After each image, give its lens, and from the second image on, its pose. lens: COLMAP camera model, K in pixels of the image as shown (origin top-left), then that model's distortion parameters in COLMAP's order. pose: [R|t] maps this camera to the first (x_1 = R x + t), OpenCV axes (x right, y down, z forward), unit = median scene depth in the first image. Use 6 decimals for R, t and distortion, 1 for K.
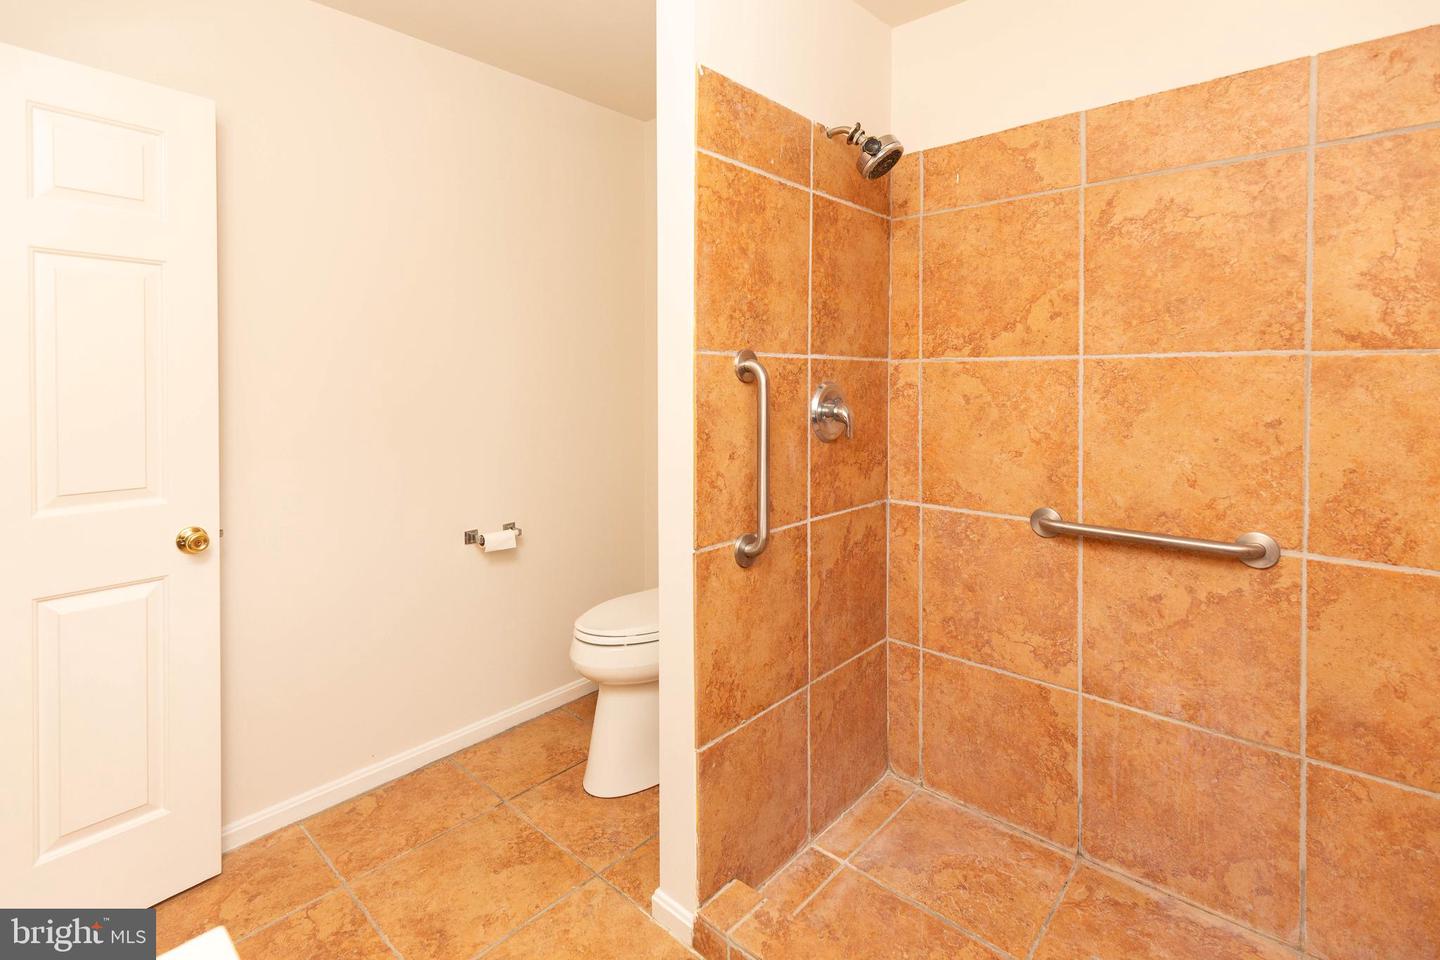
lens RADIAL K [[667.8, 0, 724.9], [0, 667.8, 388.1], [0, 0, 1]] dist [0.006186, -0.001216]
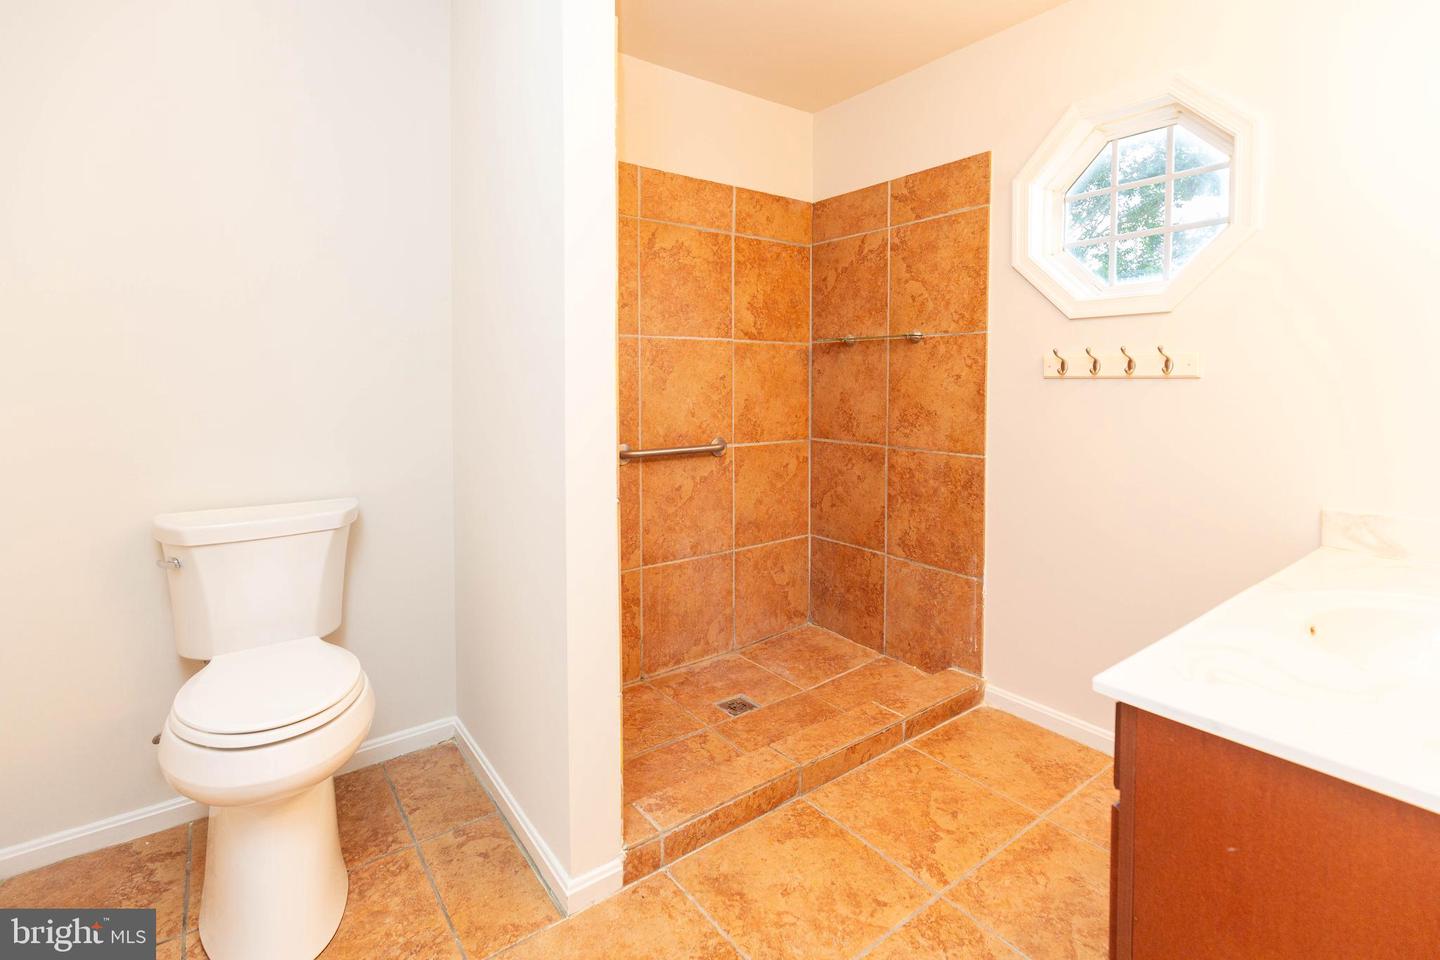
lens RADIAL K [[667.8, 0, 727.5], [0, 667.8, 402.2], [0, 0, 1]] dist [0.006186, -0.001216]
pose [[0.201890, -0.028512, 0.978993, -0.964117], [0.020171, 0.999485, 0.024949, 0.073180], [-0.979201, 0.014710, 0.202361, 0.592917]]
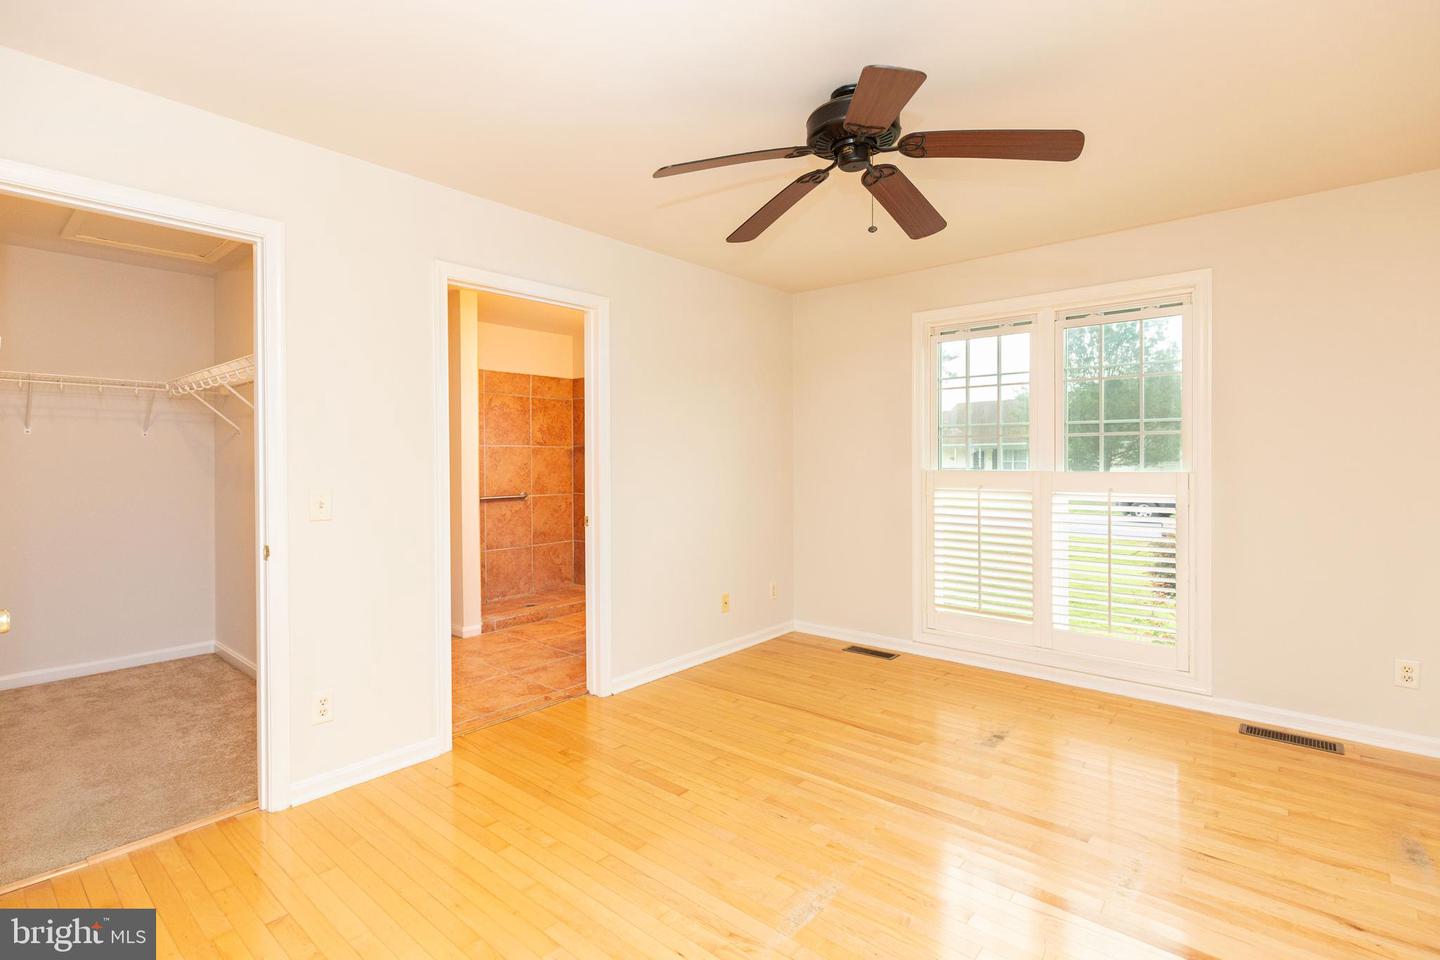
lens RADIAL K [[667.8, 0, 743.5], [0, 667.8, 470.5], [0, 0, 1]] dist [0.006186, -0.001216]
pose [[-0.047438, -0.015248, 0.998758, -3.096502], [0.023272, 0.999595, 0.016366, 0.056276], [-0.998603, 0.024019, -0.047064, -0.098042]]
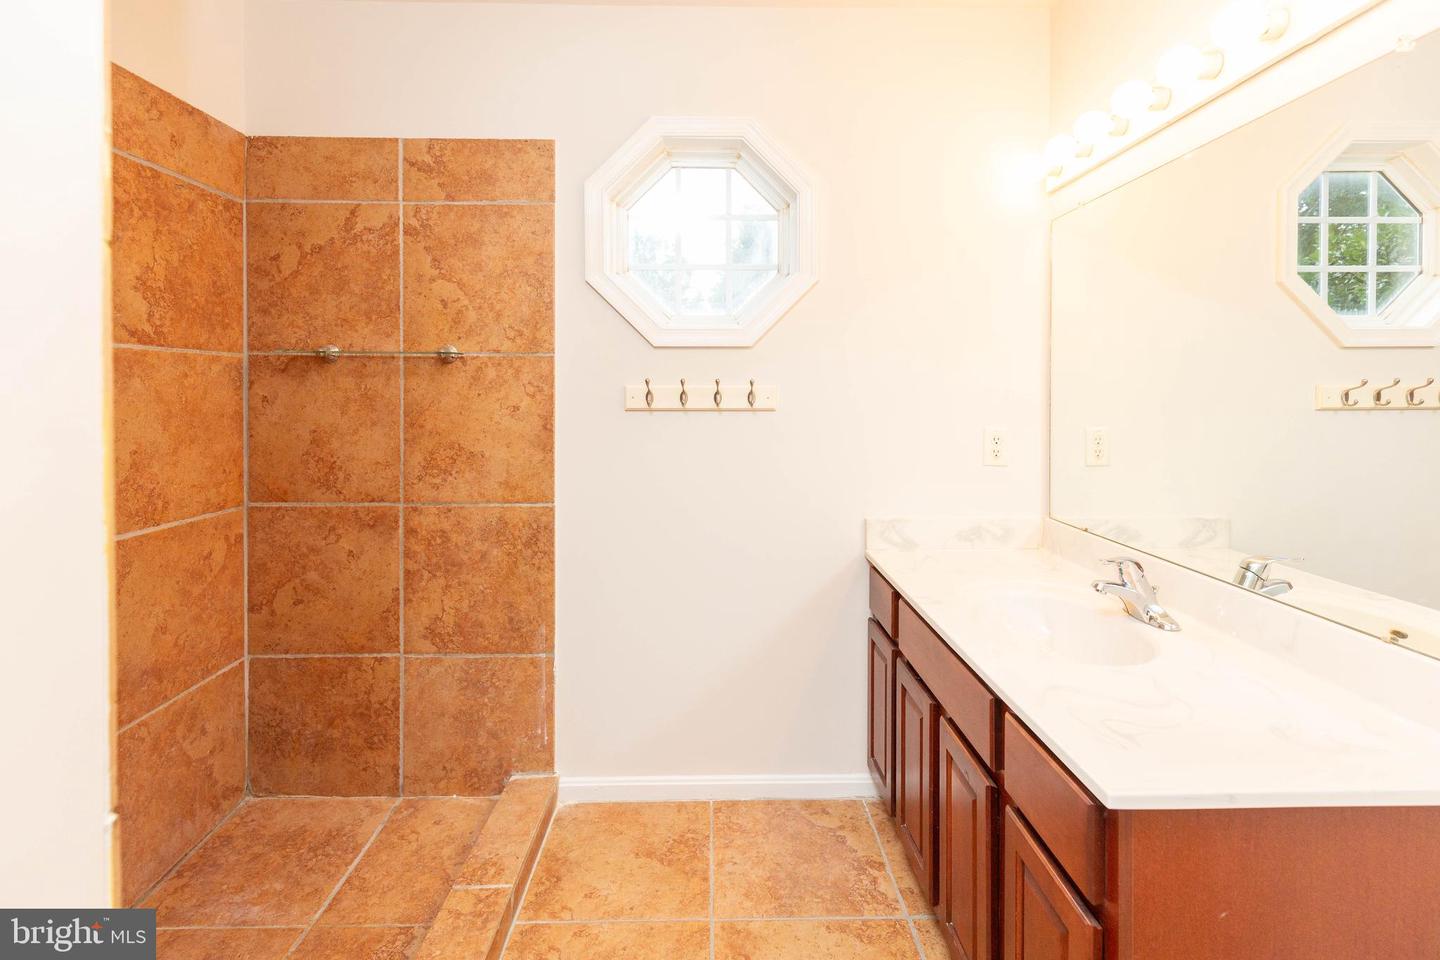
lens RADIAL K [[667.8, 0, 722.5], [0, 667.8, 398.9], [0, 0, 1]] dist [0.006186, -0.001216]
pose [[-0.672439, -0.001269, 0.740152, -0.508831], [0.019285, 0.999629, 0.019234, 0.029411], [-0.739902, 0.027207, -0.672165, 0.936874]]
